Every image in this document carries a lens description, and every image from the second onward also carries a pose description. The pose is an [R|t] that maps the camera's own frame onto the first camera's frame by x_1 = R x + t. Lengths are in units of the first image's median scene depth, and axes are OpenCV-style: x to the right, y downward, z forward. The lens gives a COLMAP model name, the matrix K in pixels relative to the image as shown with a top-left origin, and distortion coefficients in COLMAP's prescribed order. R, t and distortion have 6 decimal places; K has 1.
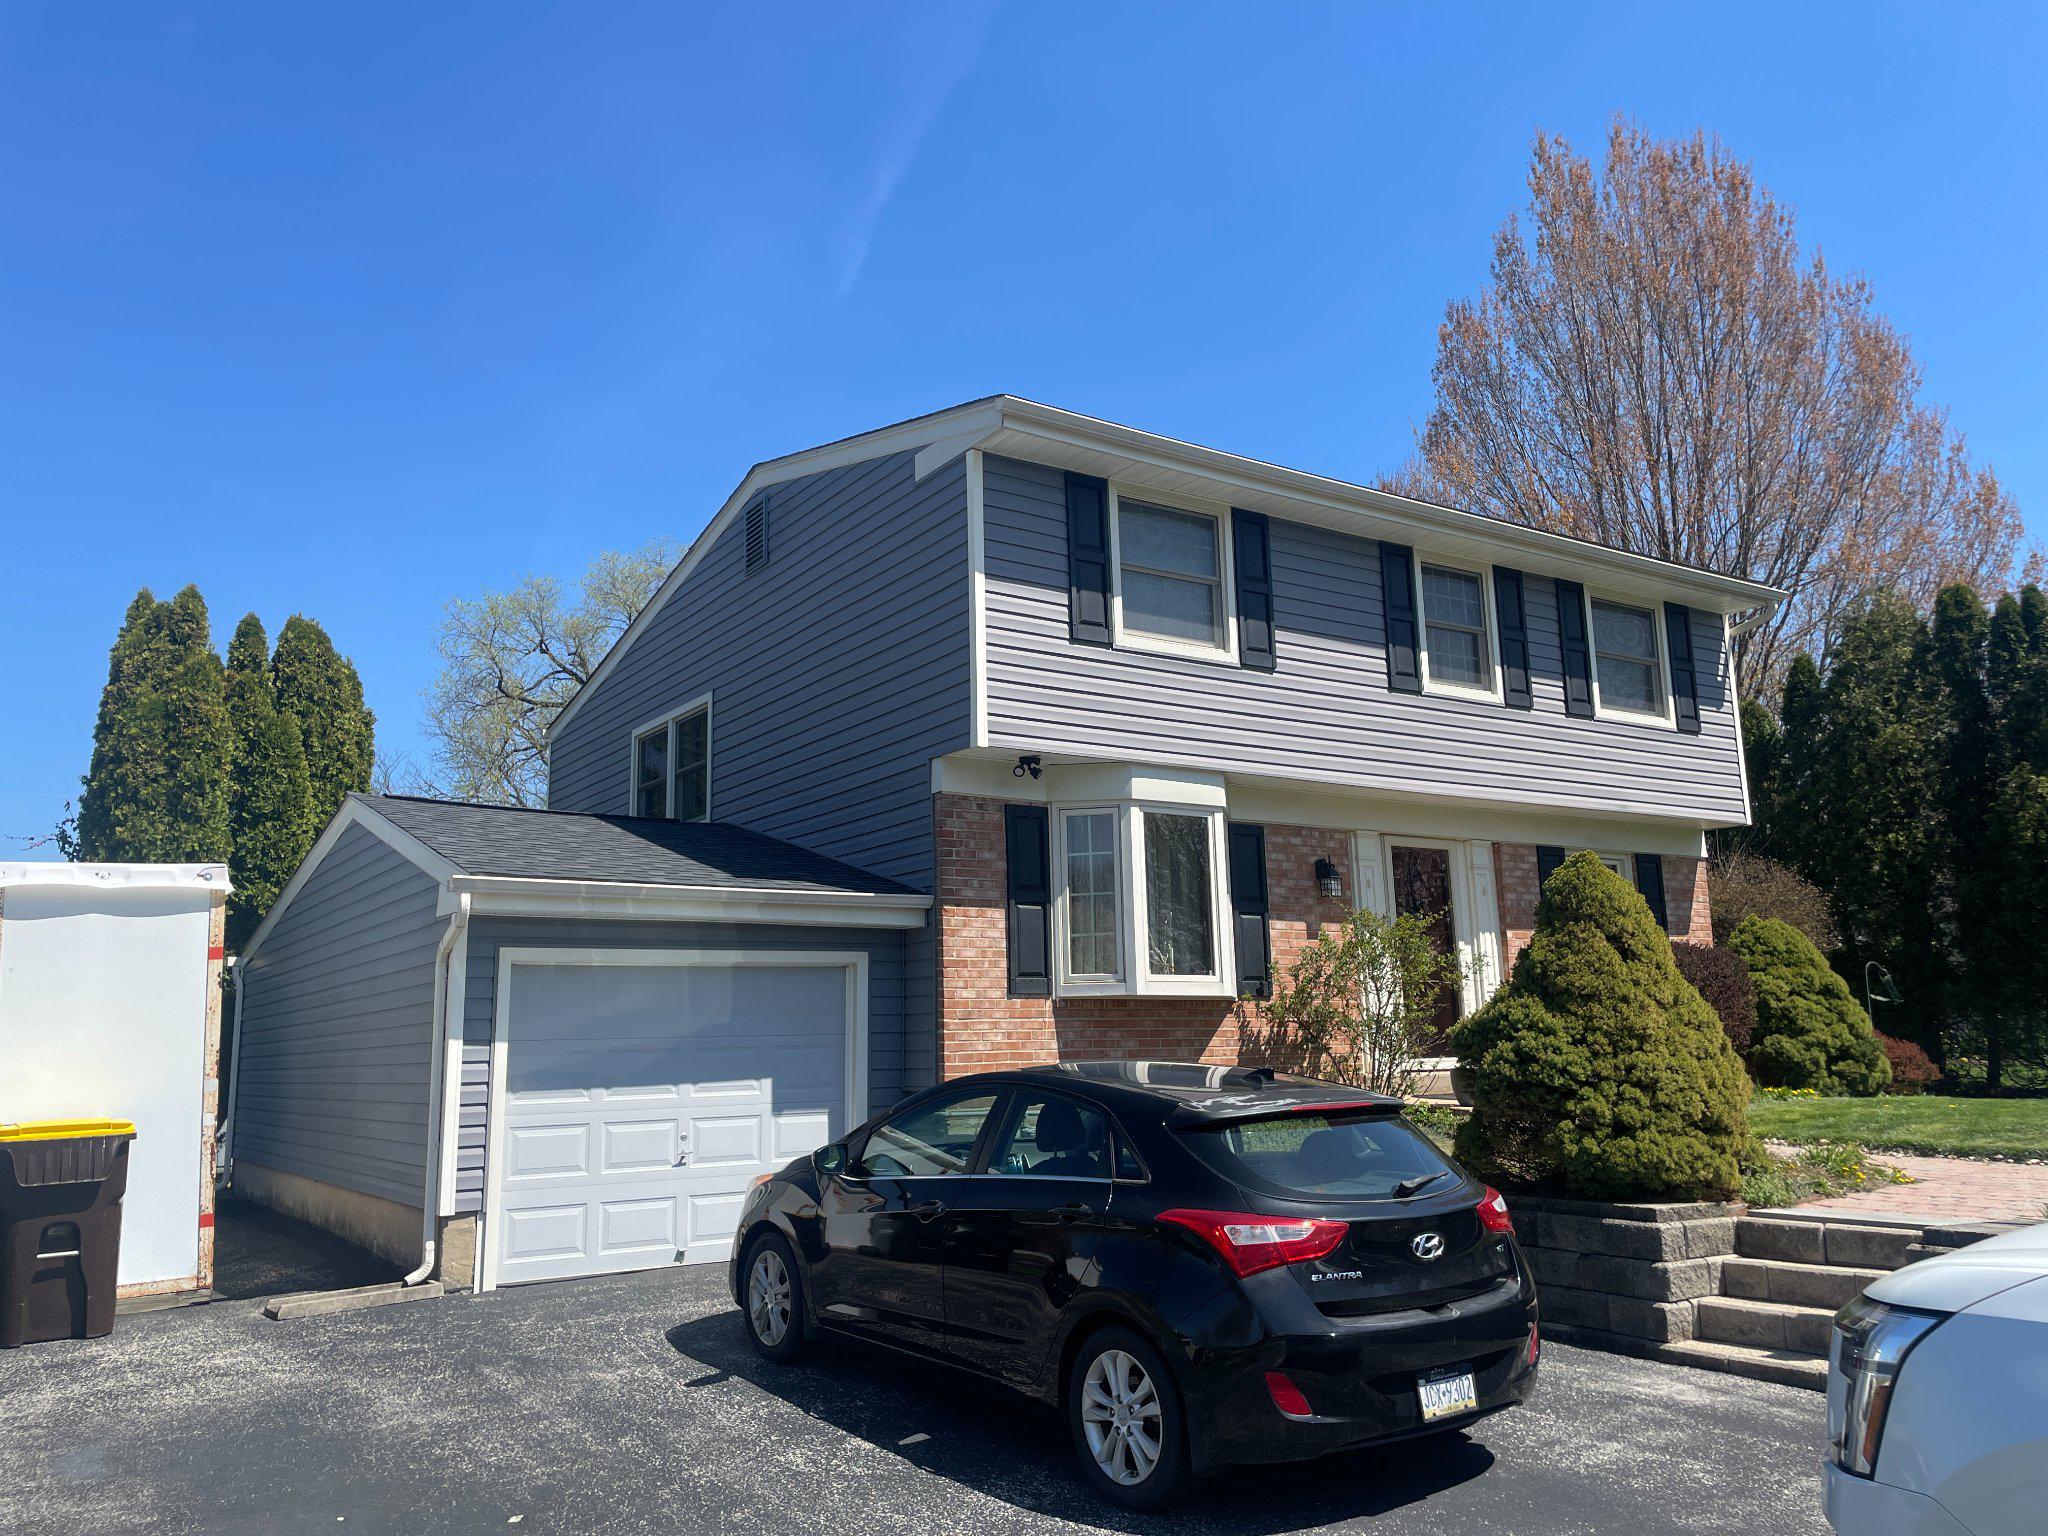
lens RADIAL K [[1544.4, 0, 1010.1], [0, 1544.4, 784.9], [0, 0, 1]] dist [0.080460, -0.043335]
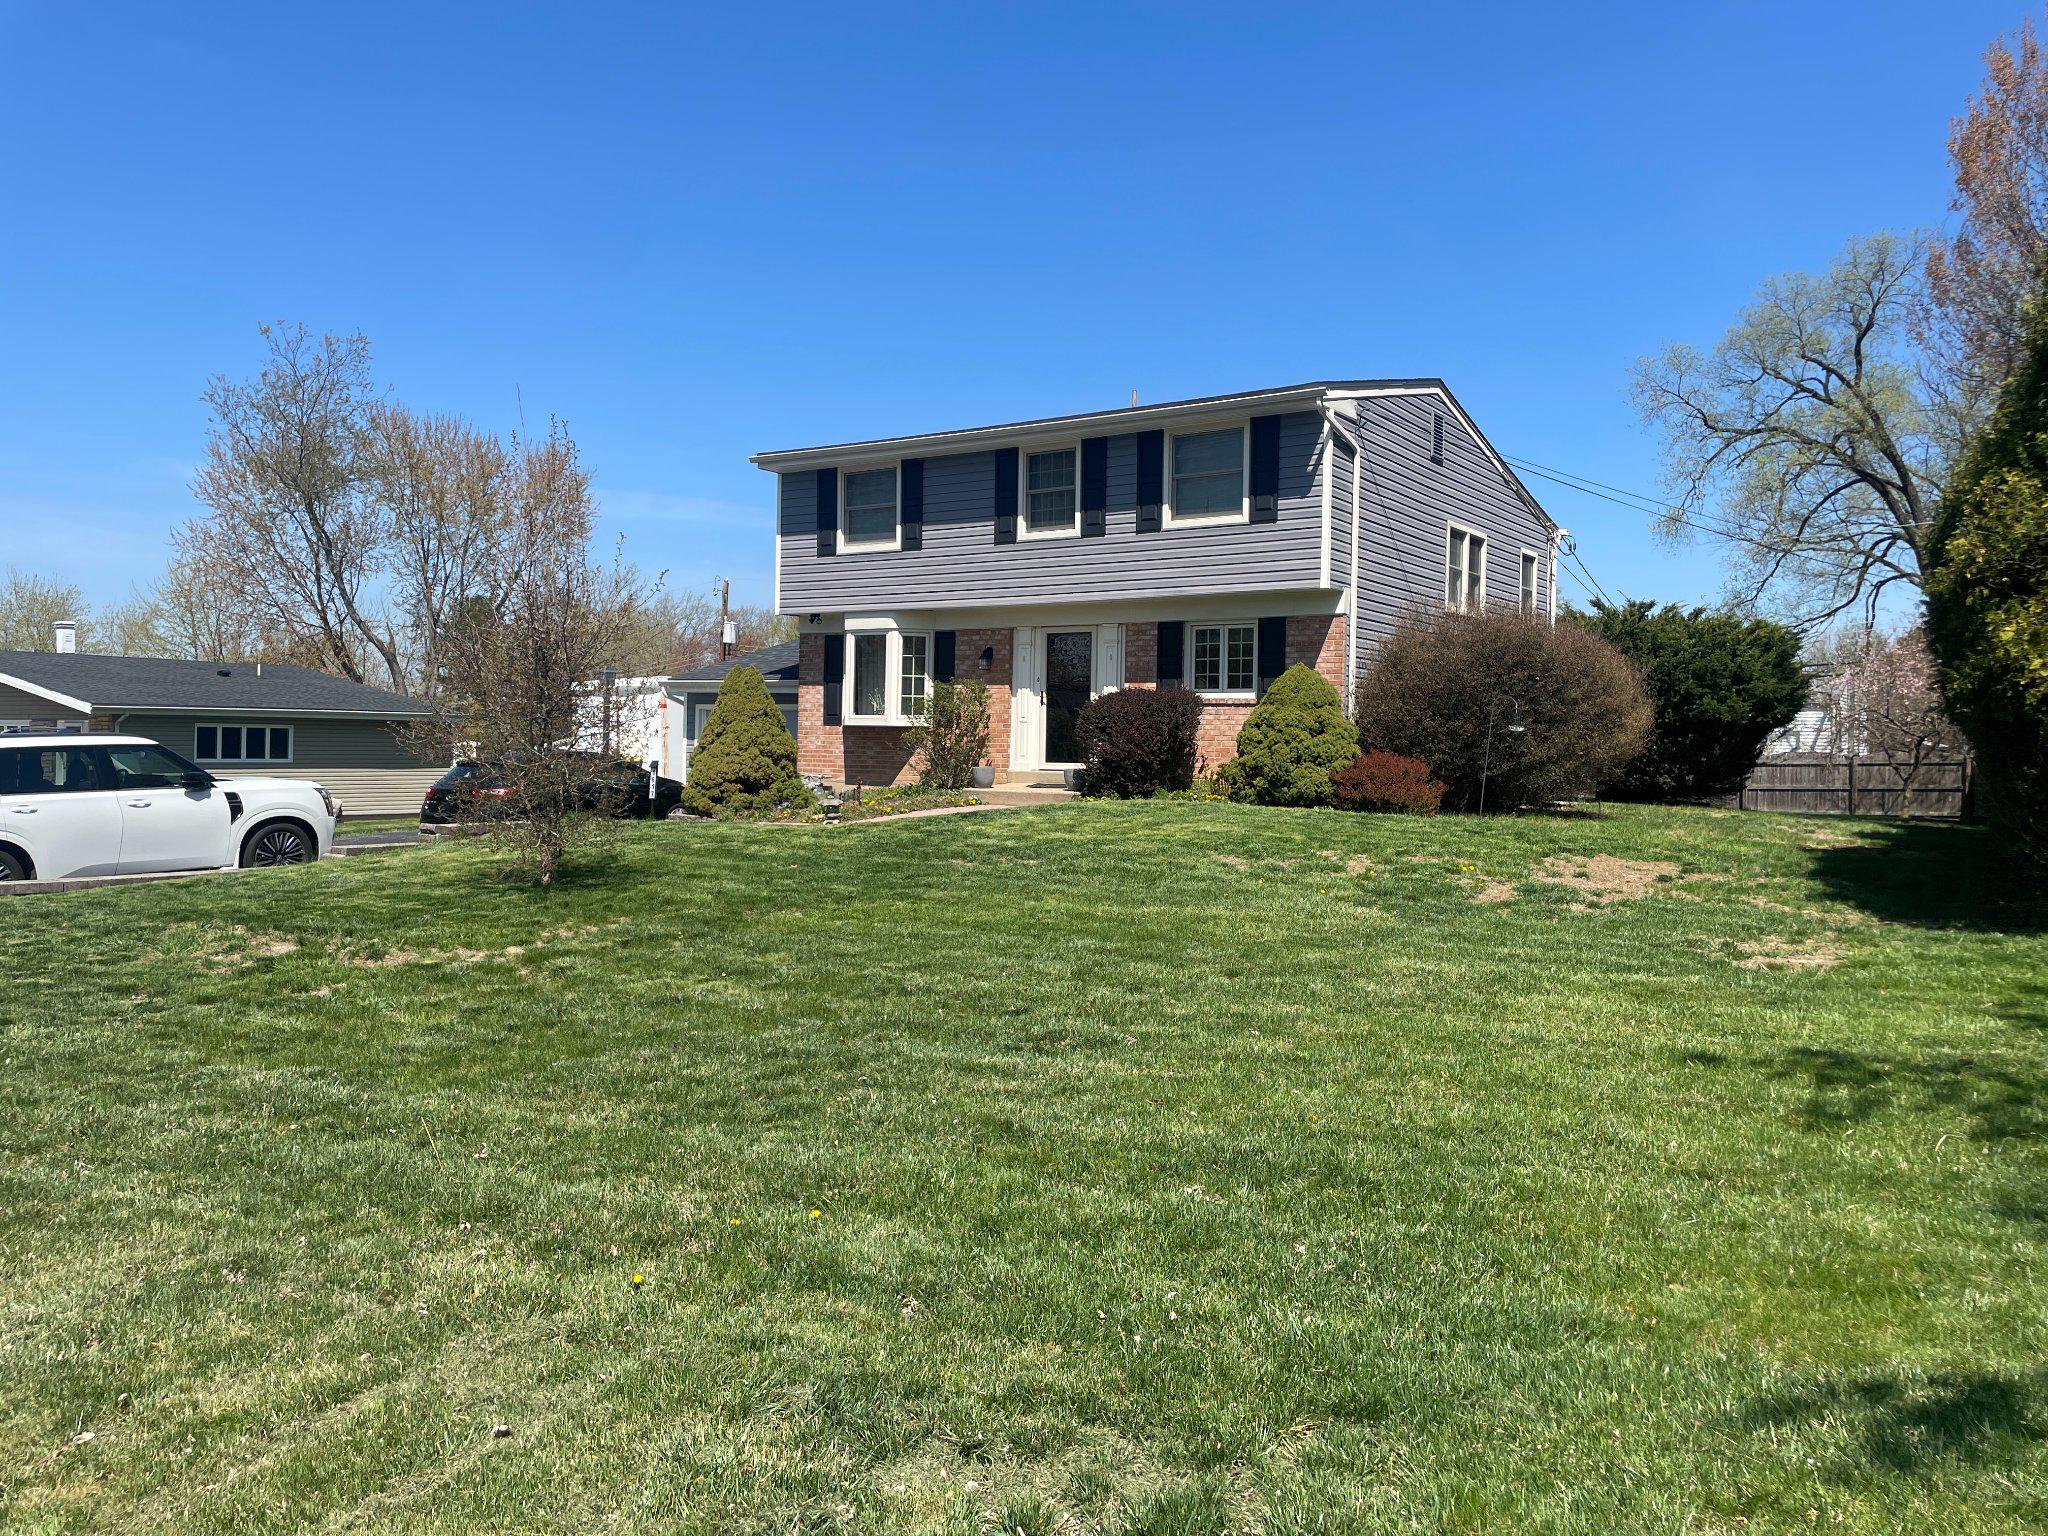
lens RADIAL K [[1544.4, 0, 1019.1], [0, 1544.4, 767.0], [0, 0, 1]] dist [0.080460, -0.043335]
pose [[0.373236, 0.045605, -0.926615, 1.782021], [0.137665, 0.985011, 0.103930, 0.005278], [0.917465, -0.166353, 0.361364, 0.380620]]
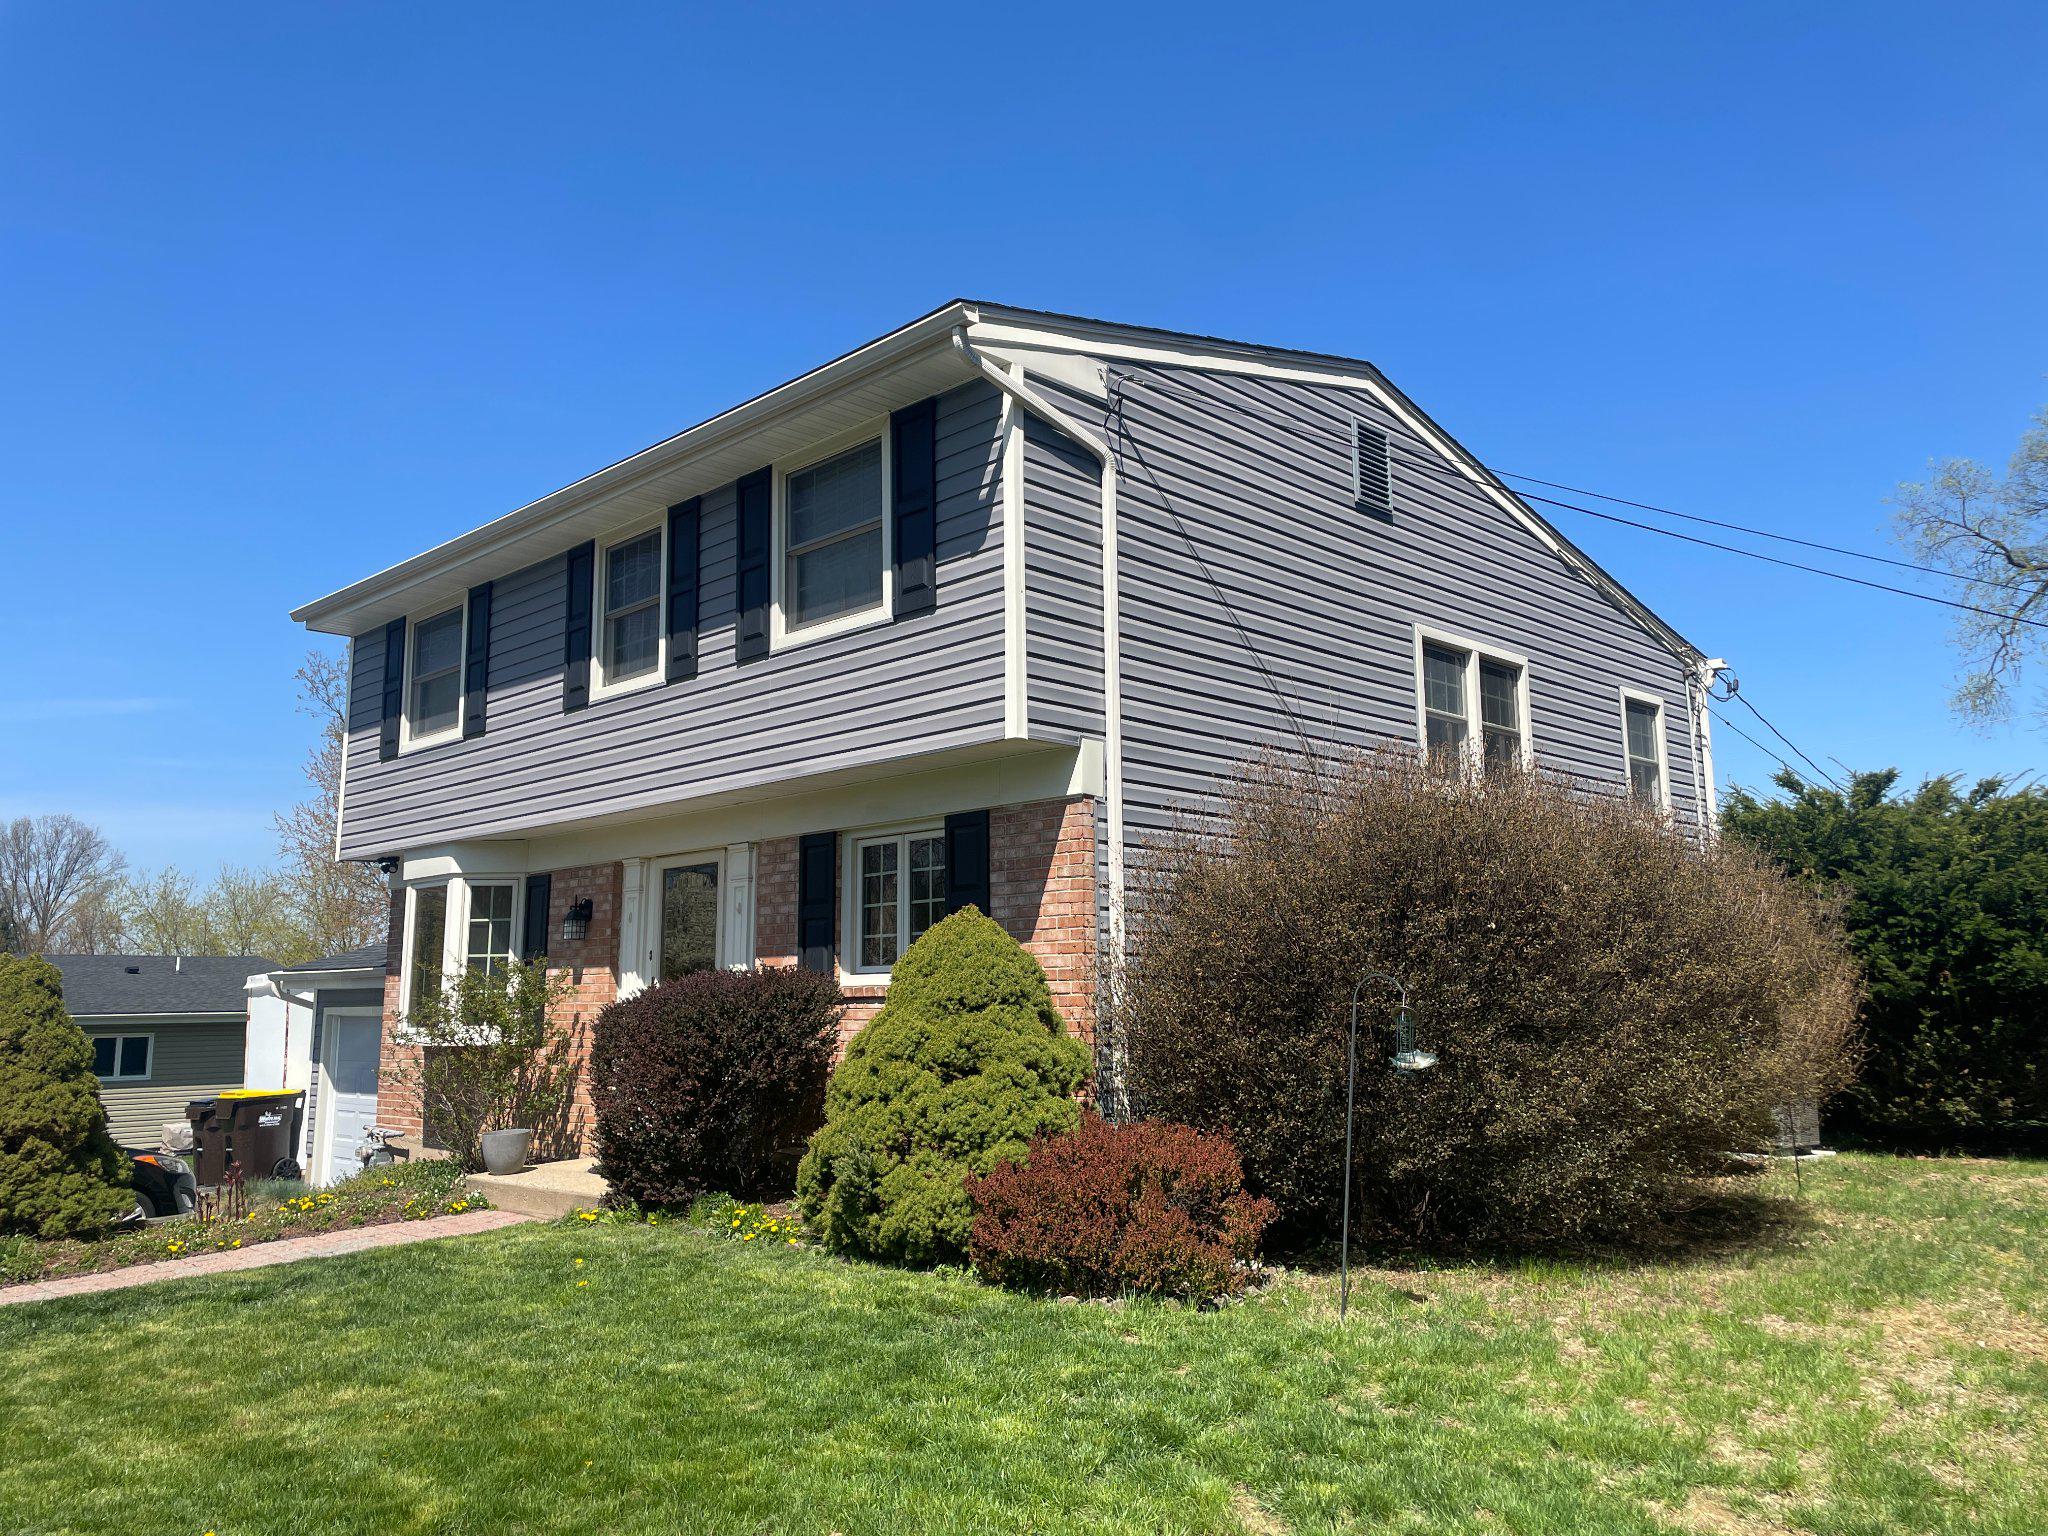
lens RADIAL K [[1544.4, 0, 1026.8], [0, 1544.4, 752.9], [0, 0, 1]] dist [0.080460, -0.043335]
pose [[0.204809, -0.130283, -0.970093, 1.181409], [0.179288, 0.979327, -0.093671, 0.096767], [0.962242, -0.154741, 0.223933, 1.041823]]
